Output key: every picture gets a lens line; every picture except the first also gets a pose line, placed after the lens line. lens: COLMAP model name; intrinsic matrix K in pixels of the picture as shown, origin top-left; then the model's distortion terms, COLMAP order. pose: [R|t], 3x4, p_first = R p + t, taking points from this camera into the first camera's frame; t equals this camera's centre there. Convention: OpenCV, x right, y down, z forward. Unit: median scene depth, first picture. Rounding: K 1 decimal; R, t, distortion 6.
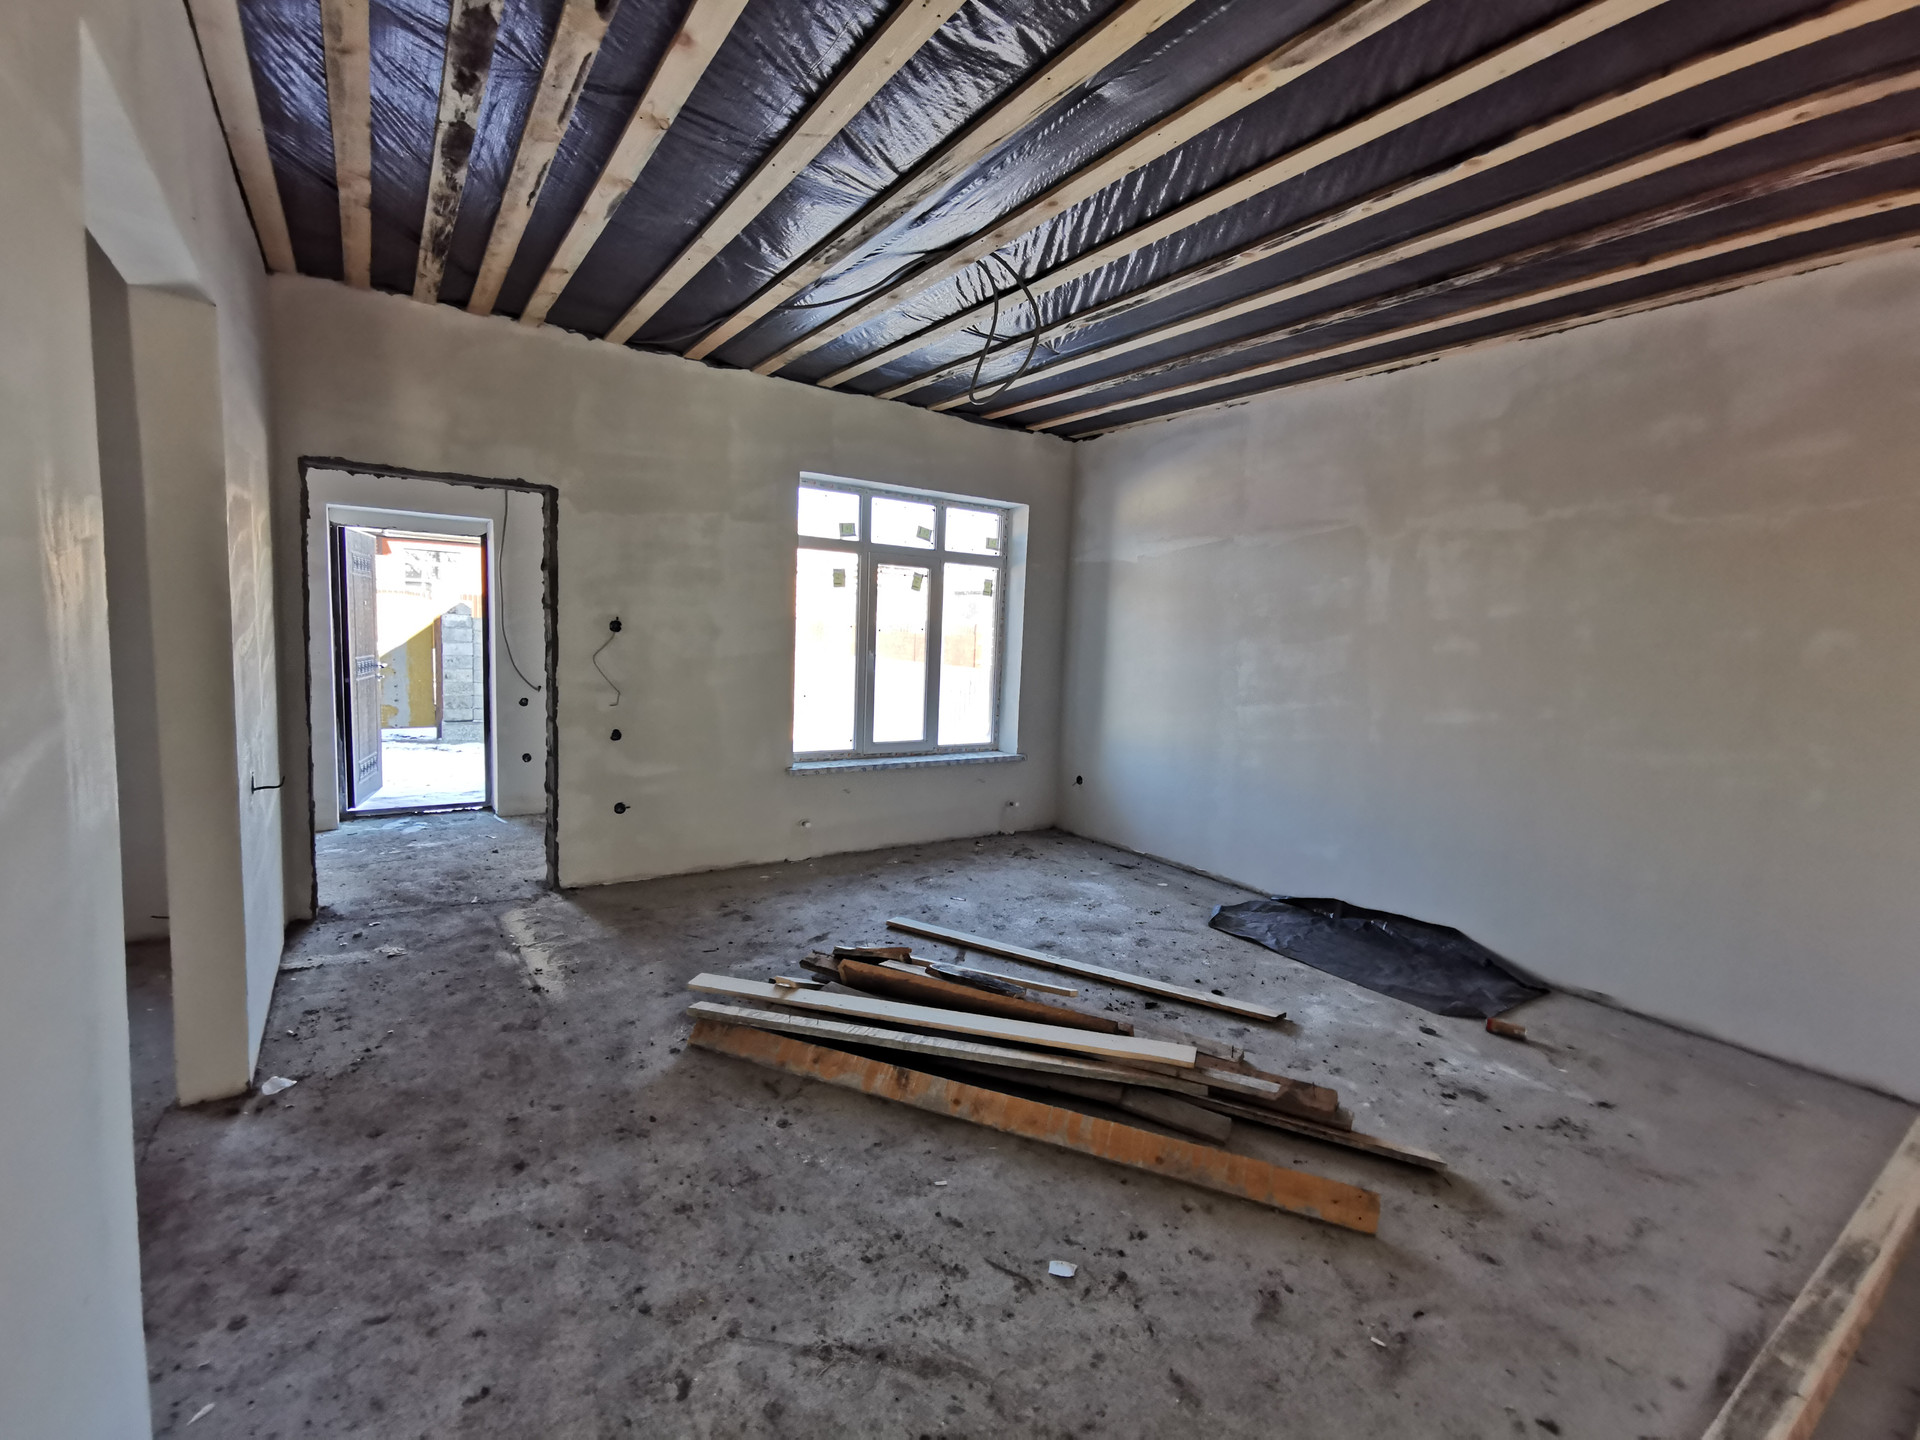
lens RADIAL K [[874.9, 0, 958.4], [0, 874.9, 714.5], [0, 0, 1]] dist [0.001569, 0.002125]
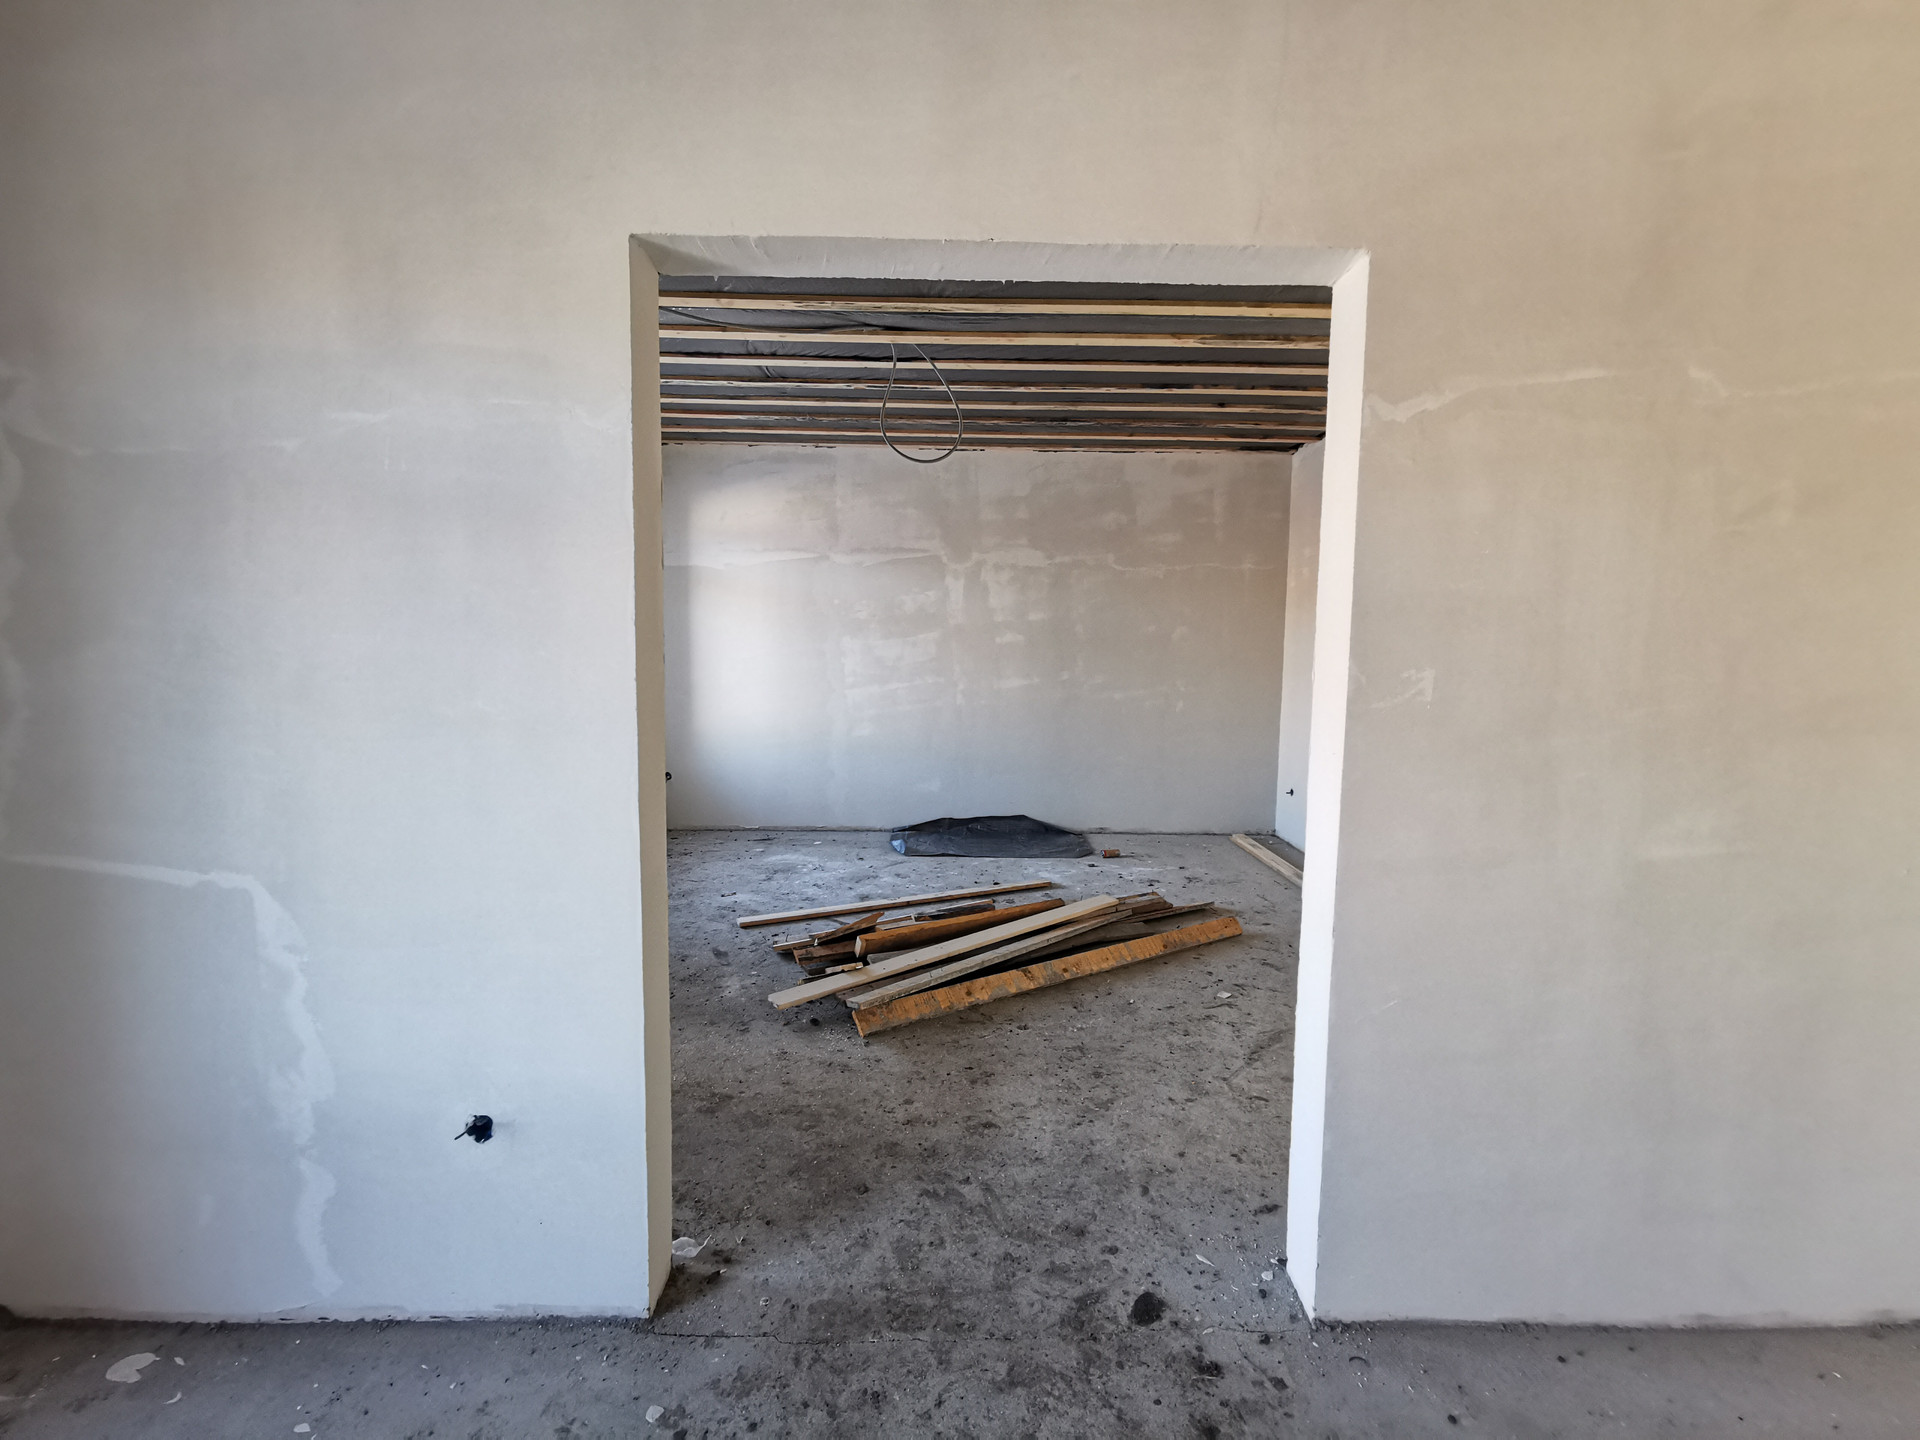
lens RADIAL K [[874.9, 0, 953.1], [0, 874.9, 721.8], [0, 0, 1]] dist [0.001569, 0.002125]
pose [[0.554602, -0.119031, 0.823559, -0.857380], [0.089548, 0.992506, 0.083145, -0.073419], [-0.827284, 0.027636, 0.561104, 0.219809]]
